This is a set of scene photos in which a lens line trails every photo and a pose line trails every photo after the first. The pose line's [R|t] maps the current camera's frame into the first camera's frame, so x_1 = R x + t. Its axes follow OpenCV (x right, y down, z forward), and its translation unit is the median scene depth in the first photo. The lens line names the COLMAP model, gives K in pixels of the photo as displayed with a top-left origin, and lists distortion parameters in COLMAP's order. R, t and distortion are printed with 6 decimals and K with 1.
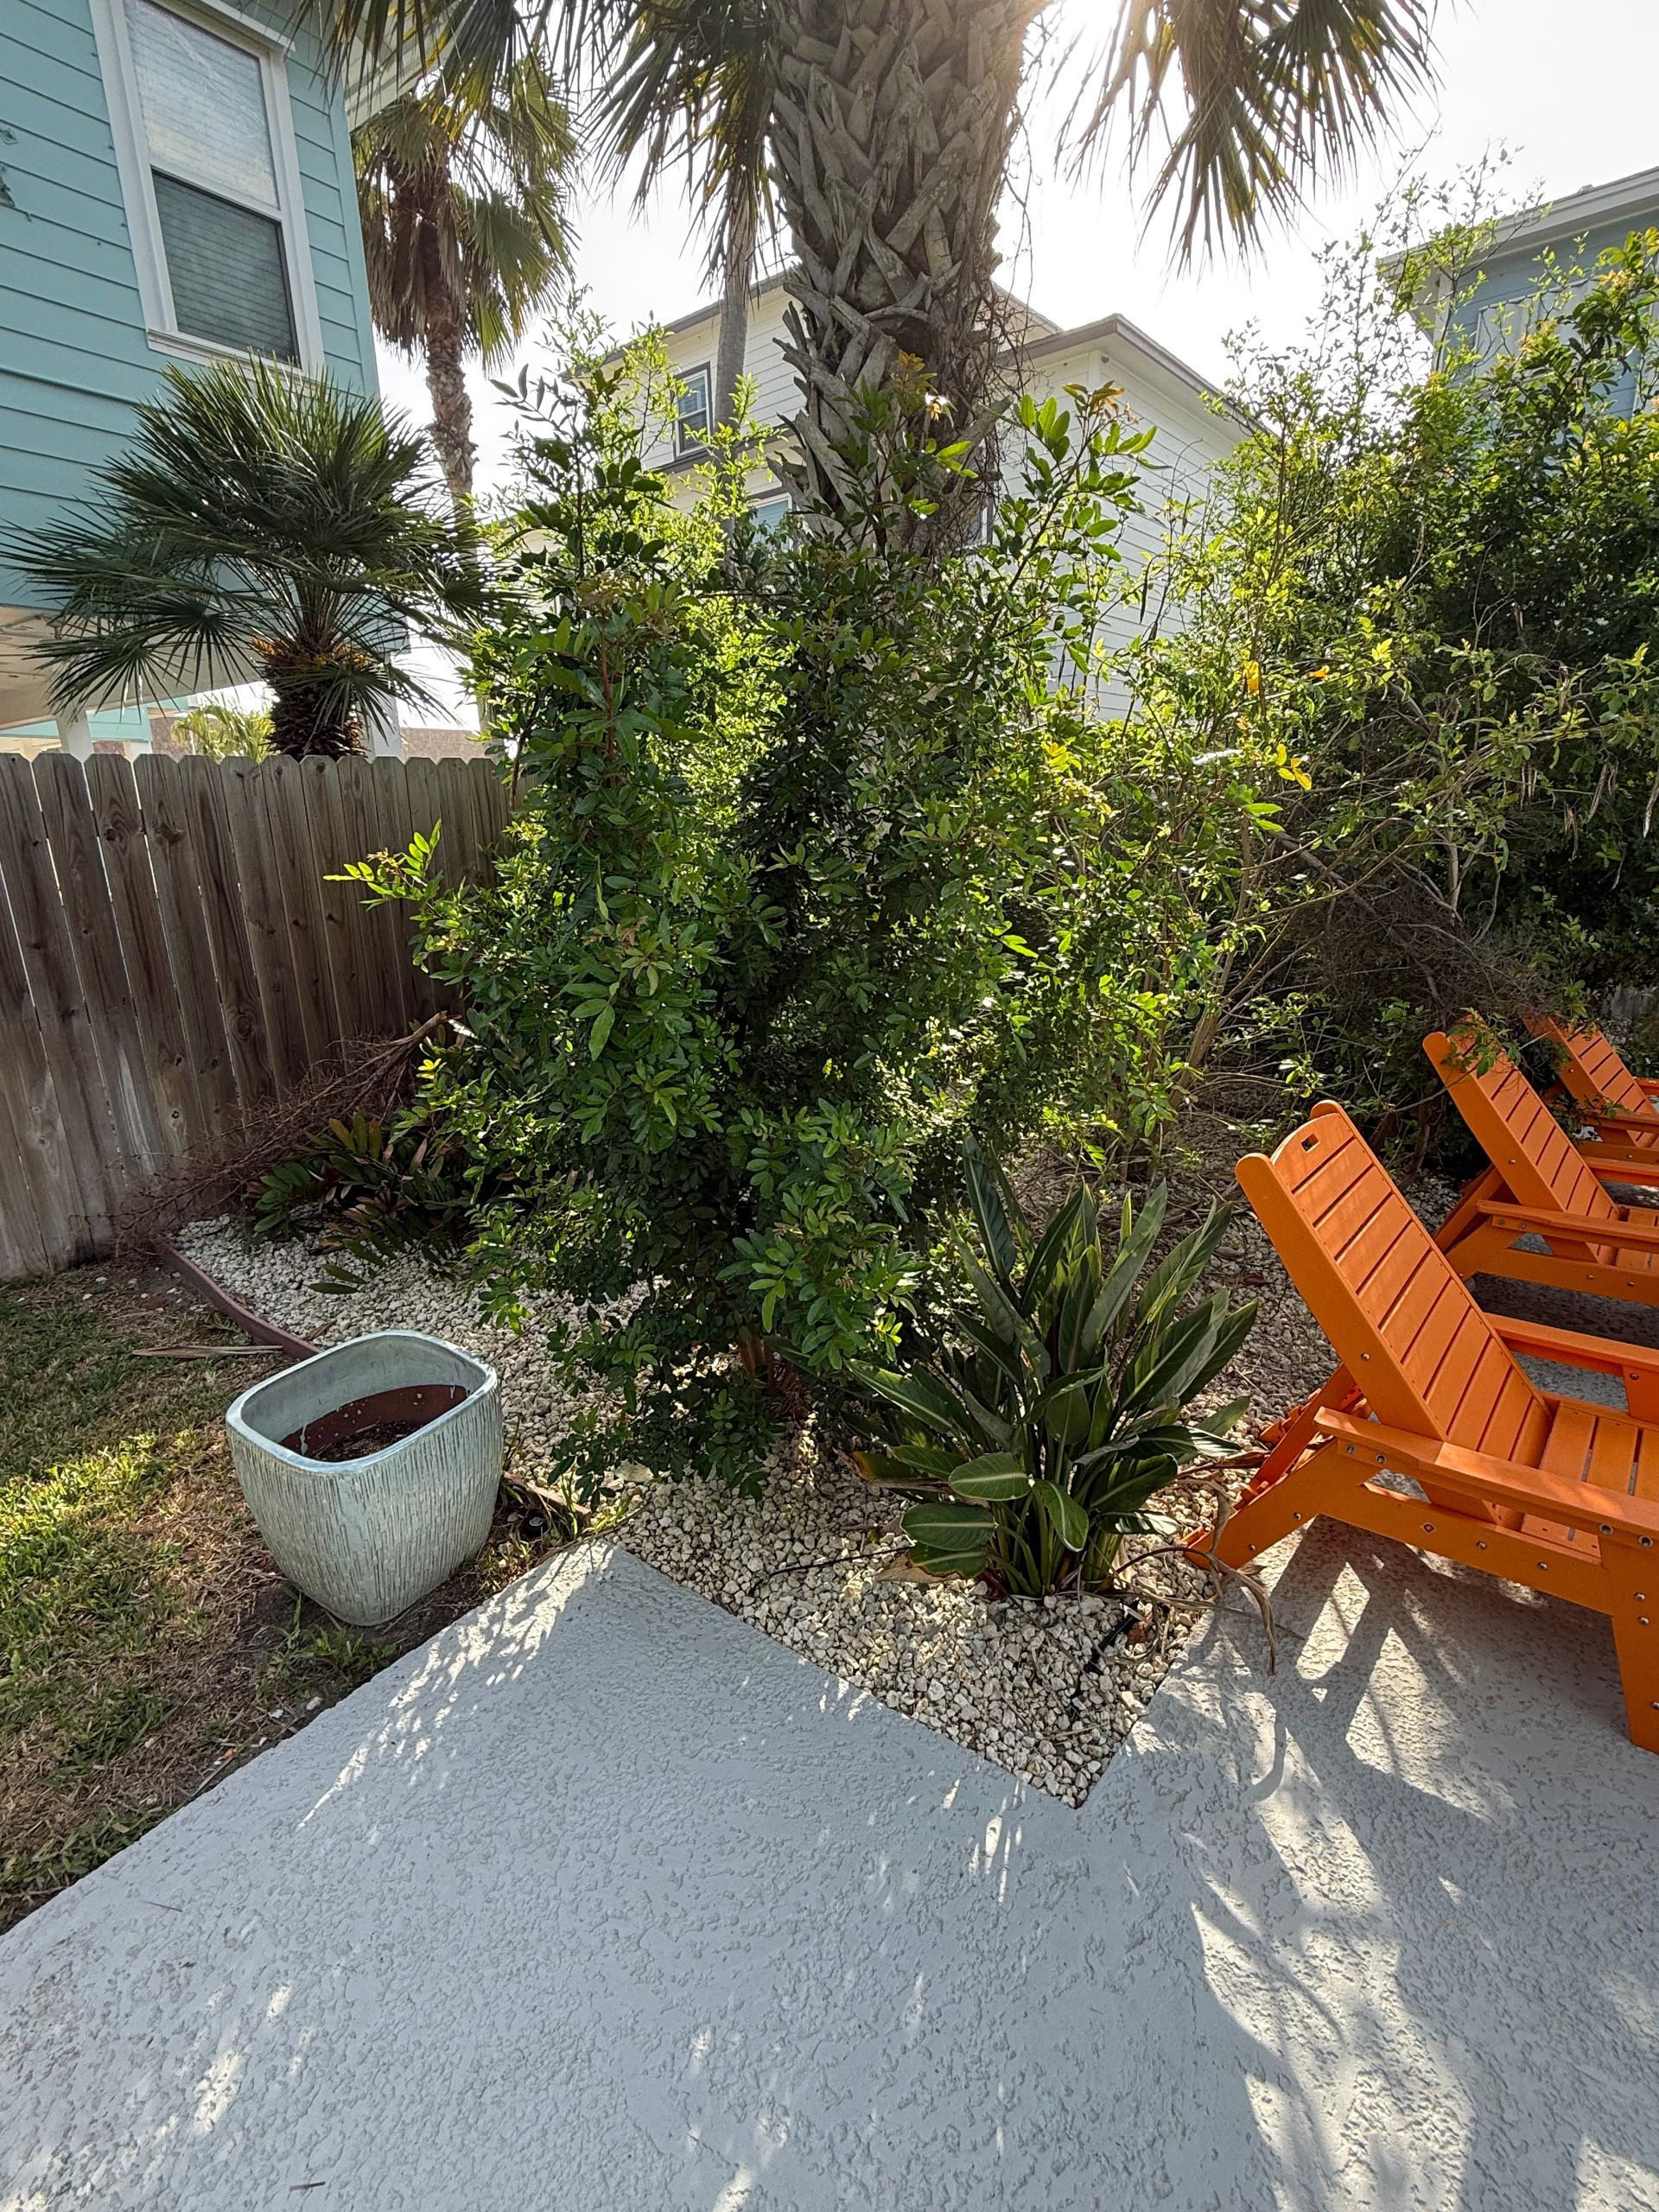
lens RADIAL K [[1018.1, 0, 835.3], [0, 1018.1, 1111.2], [0, 0, 1]] dist [-0.003030, 0.000823]
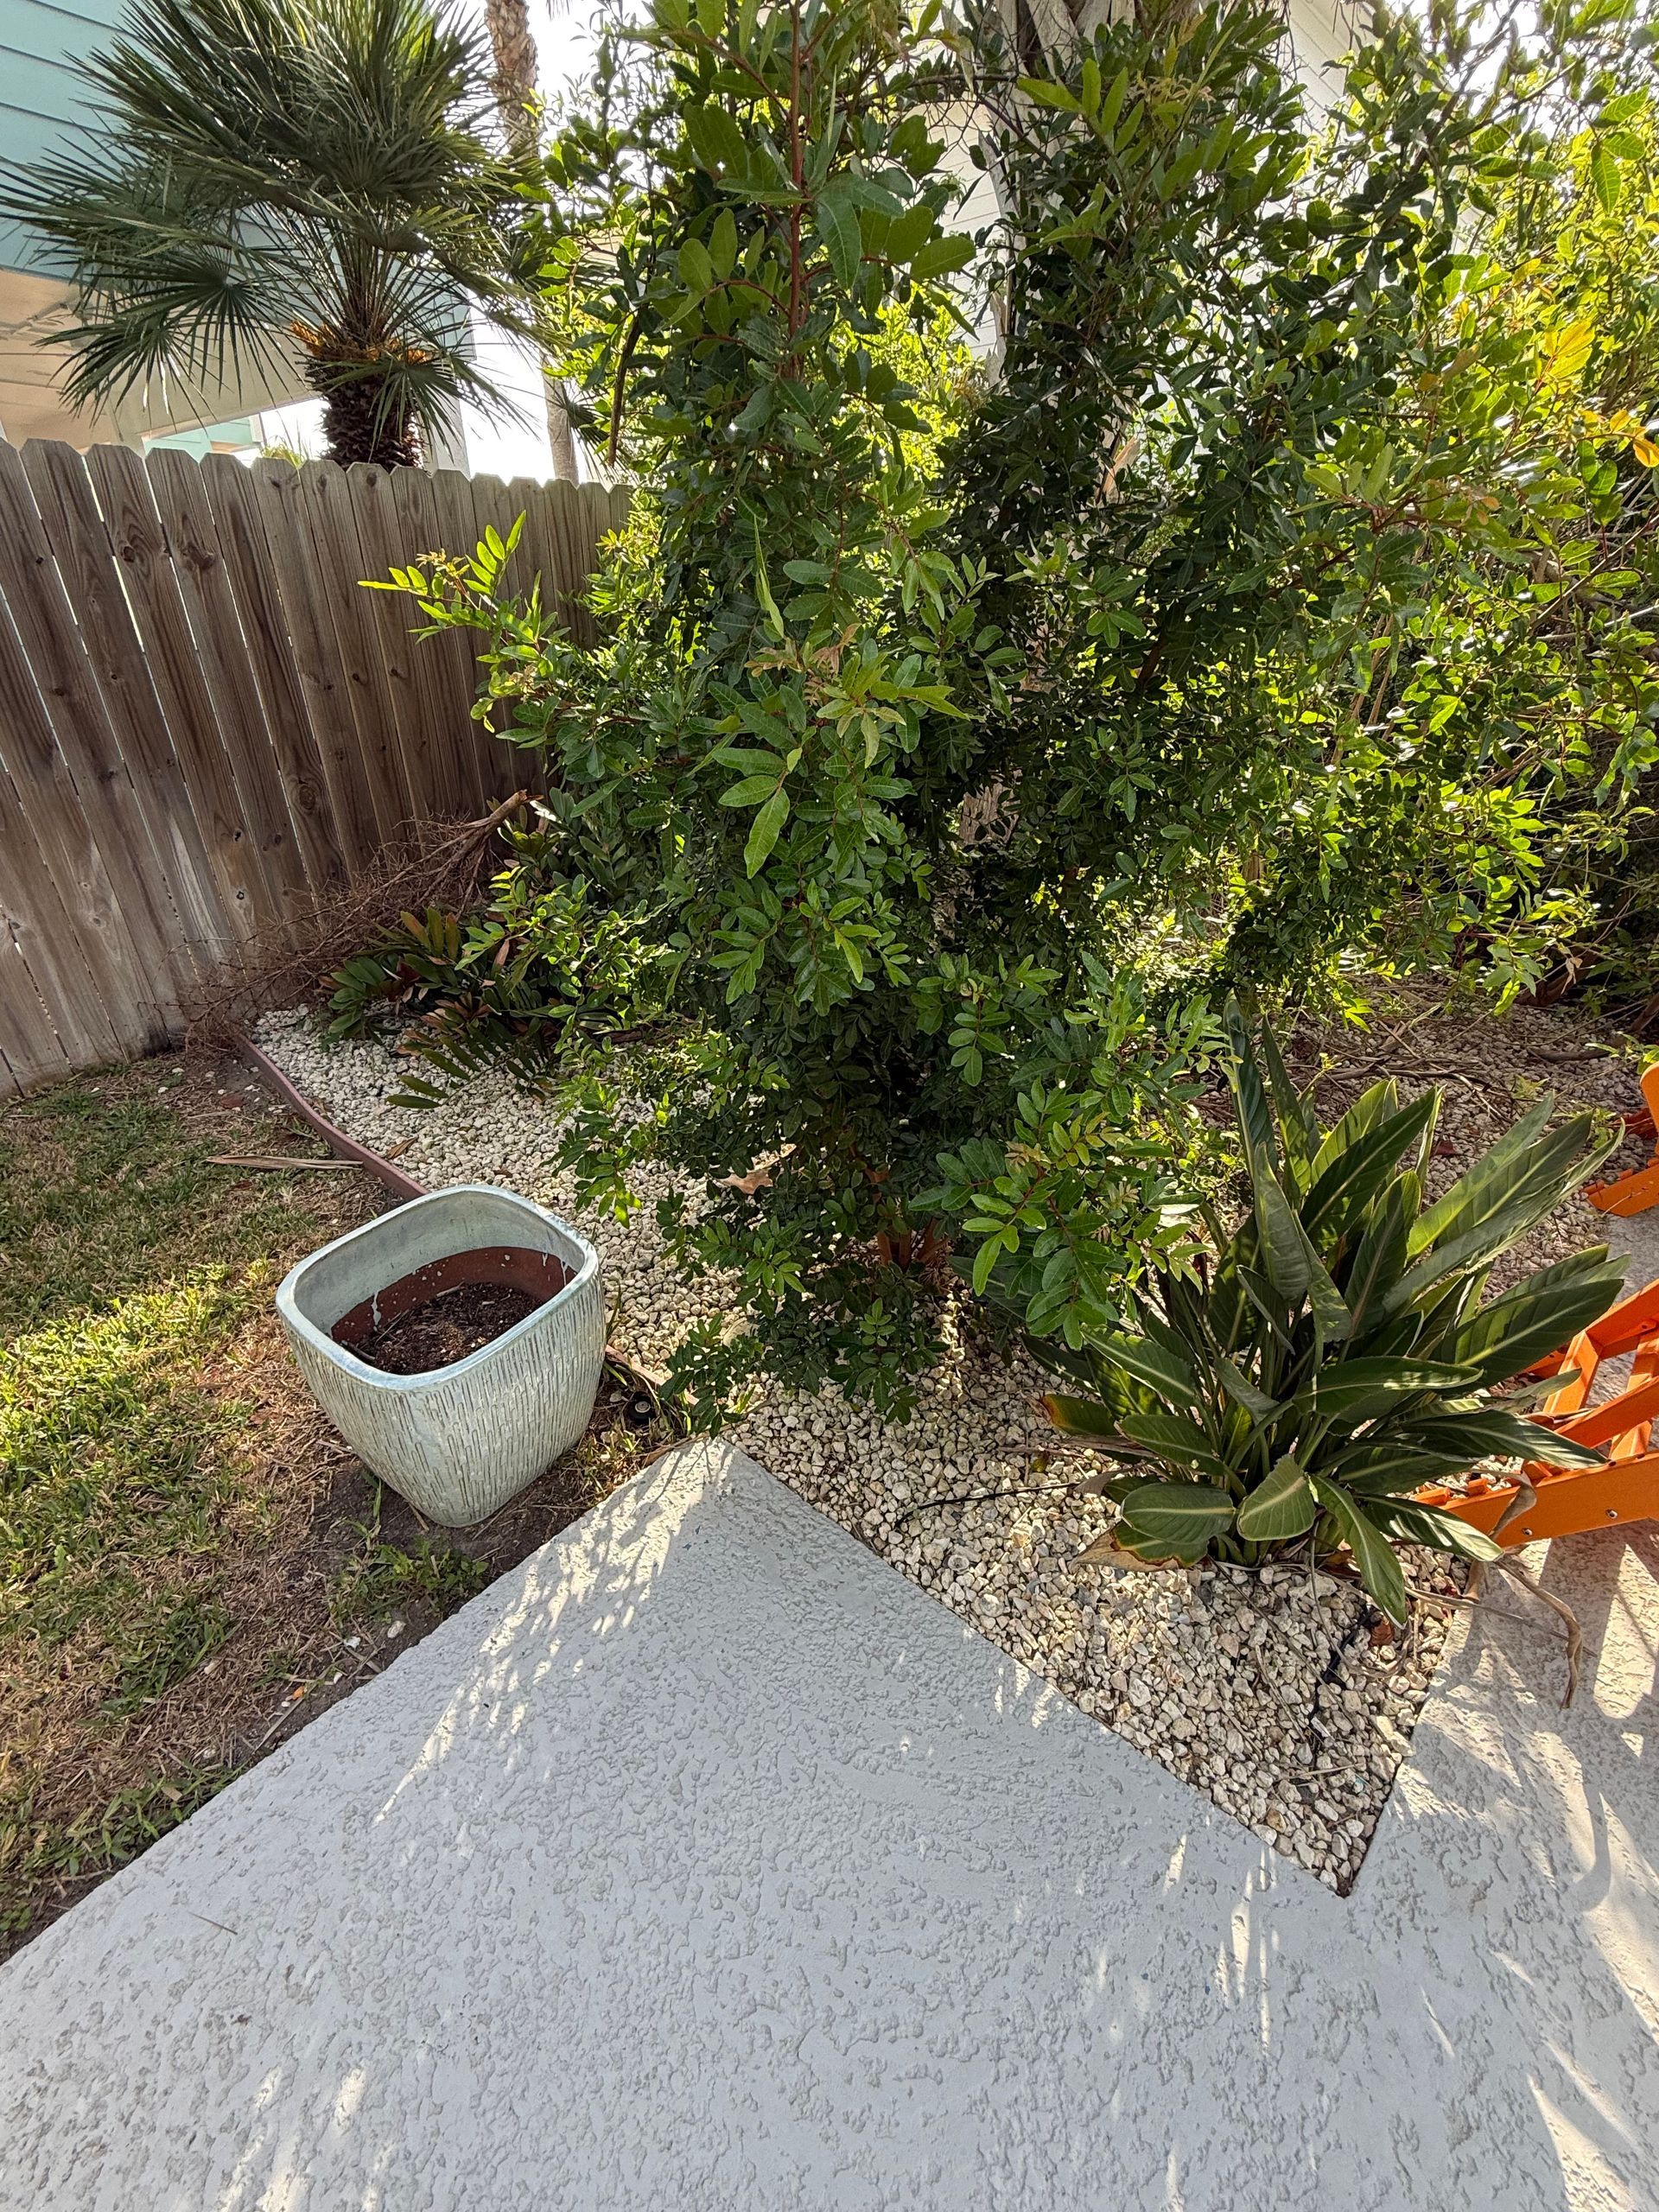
lens RADIAL K [[949.5, 0, 839.9], [0, 949.5, 1113.1], [0, 0, 1]] dist [-0.002233, 0.000632]
pose [[0.997354, 0.055870, -0.046516, -0.109994], [-0.044454, 0.974963, 0.217877, -0.031015], [0.057524, -0.215232, 0.974867, 0.293211]]
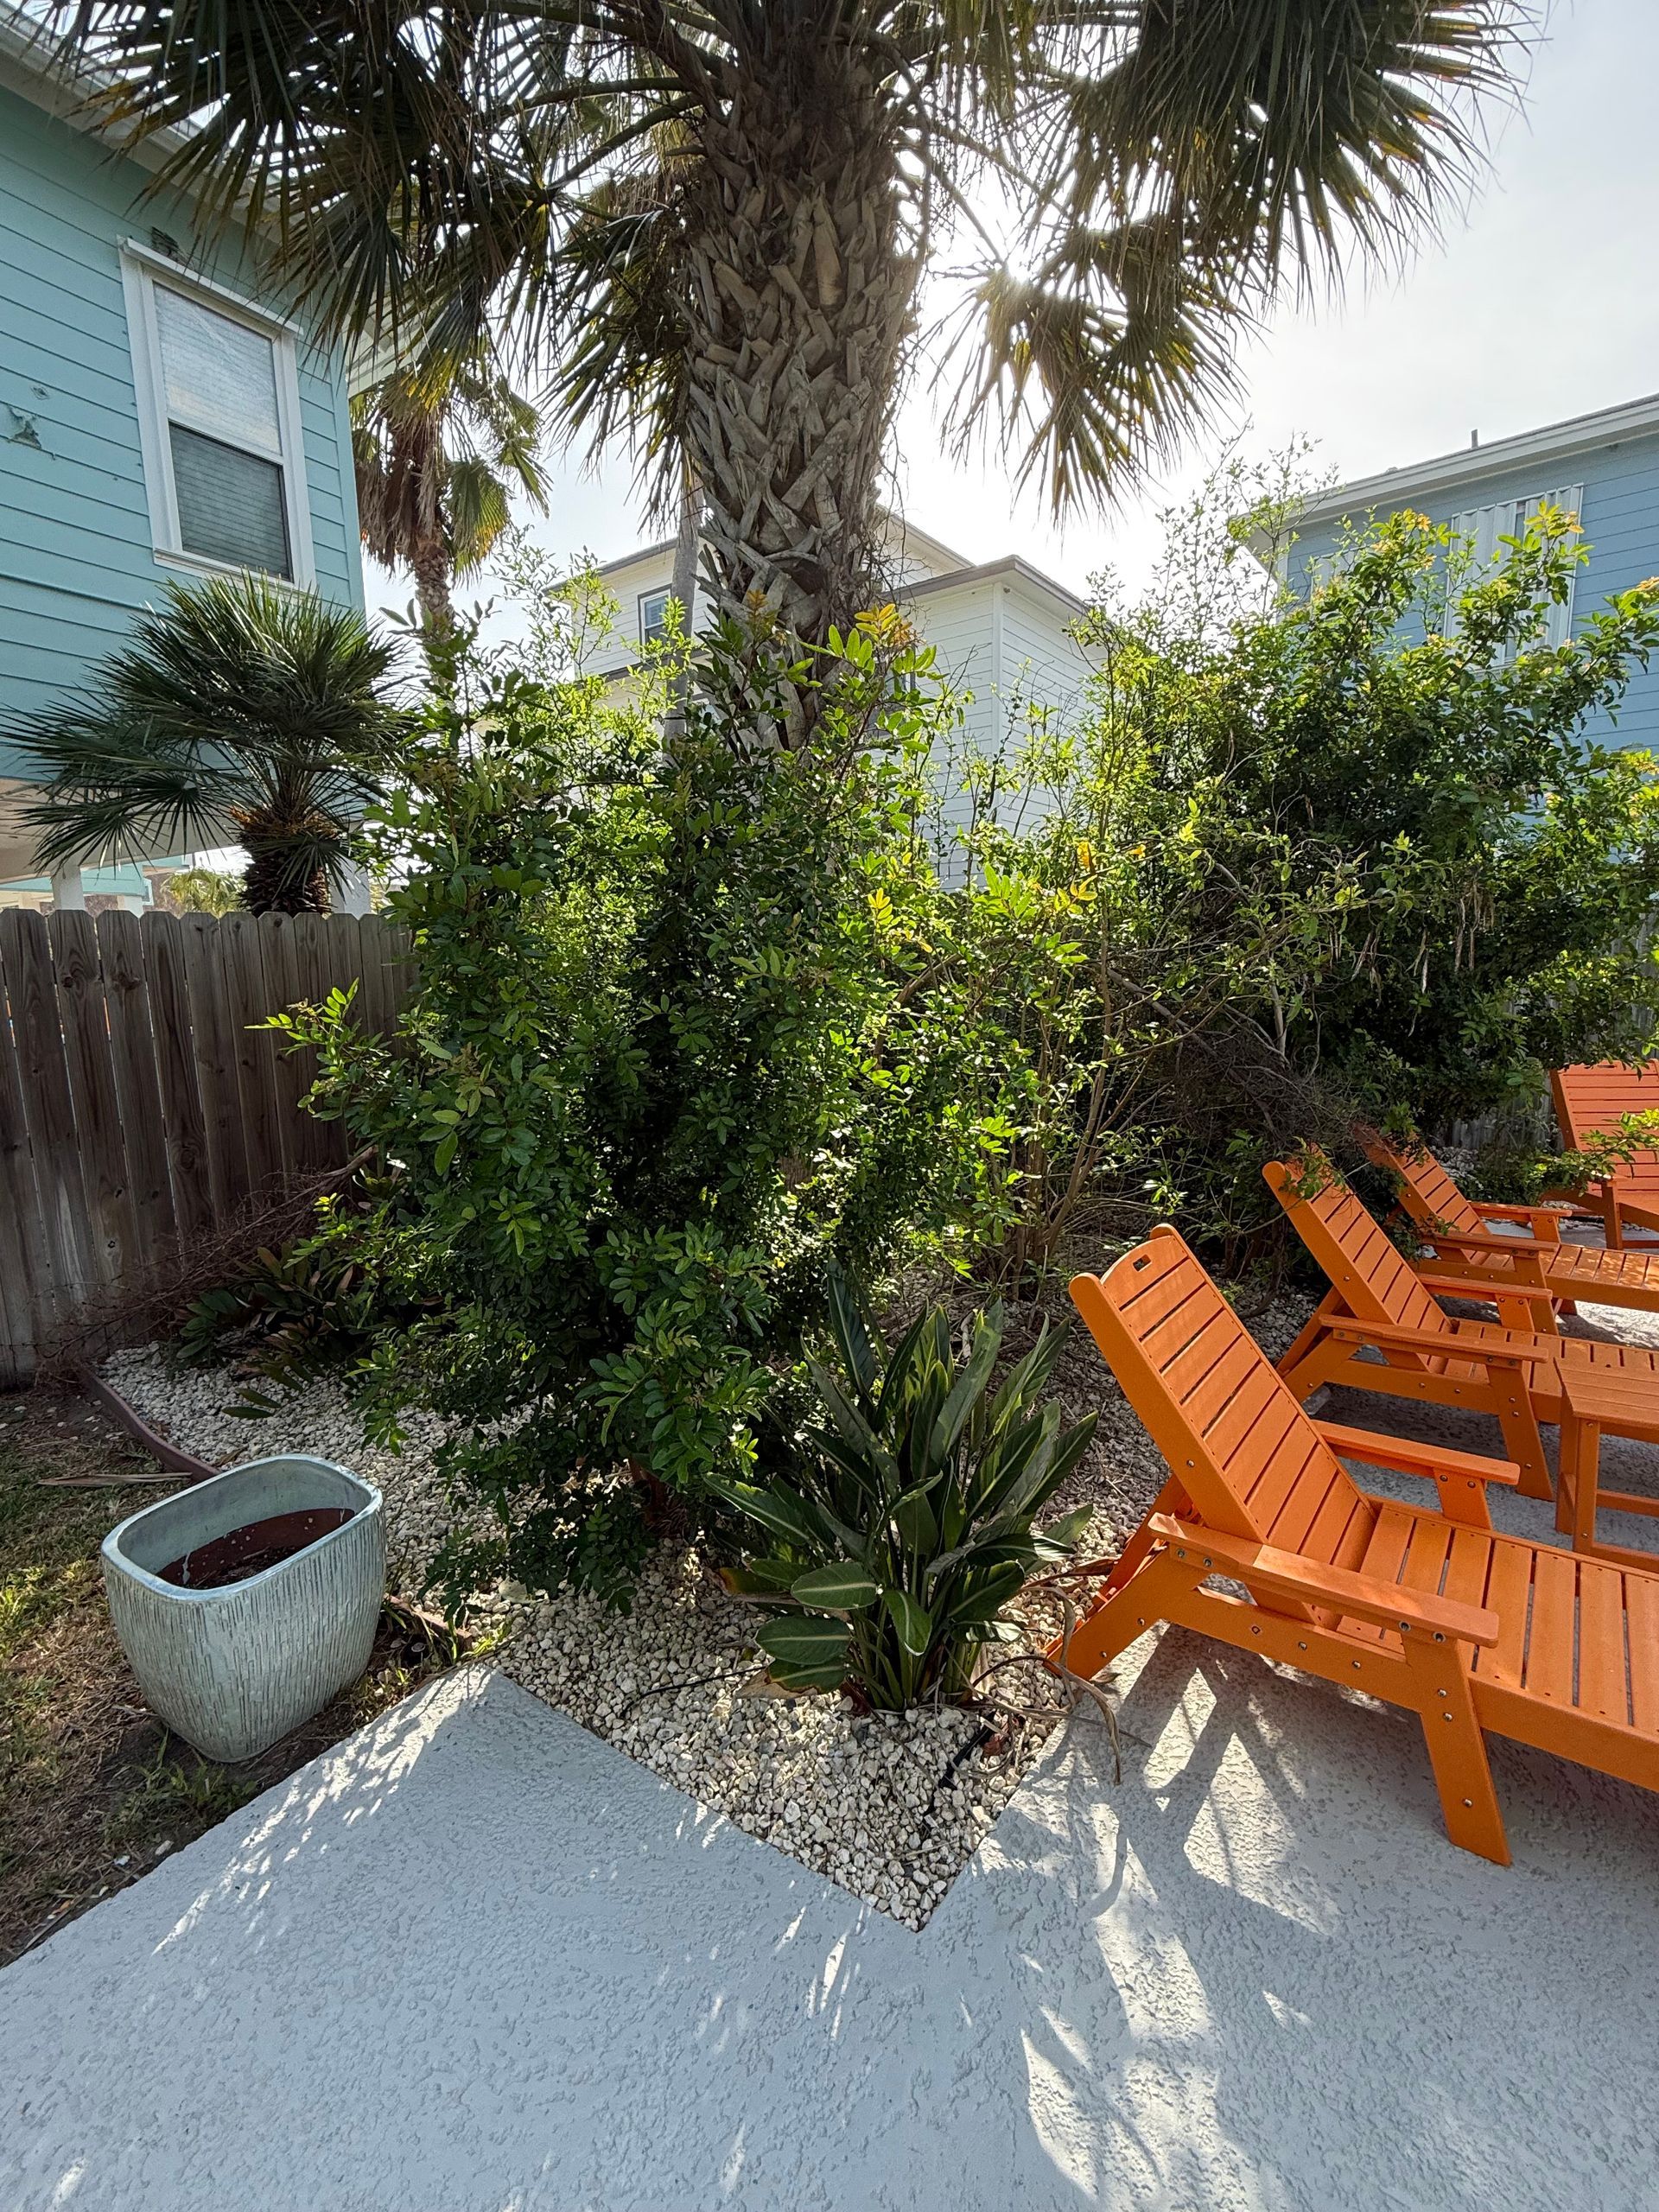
lens RADIAL K [[949.5, 0, 828.8], [0, 949.5, 1117.3], [0, 0, 1]] dist [-0.002233, 0.000632]
pose [[0.998977, -0.000988, 0.045217, 0.078991], [0.006567, 0.992335, -0.123399, -0.001570], [-0.044748, 0.123569, 0.991326, -0.023036]]
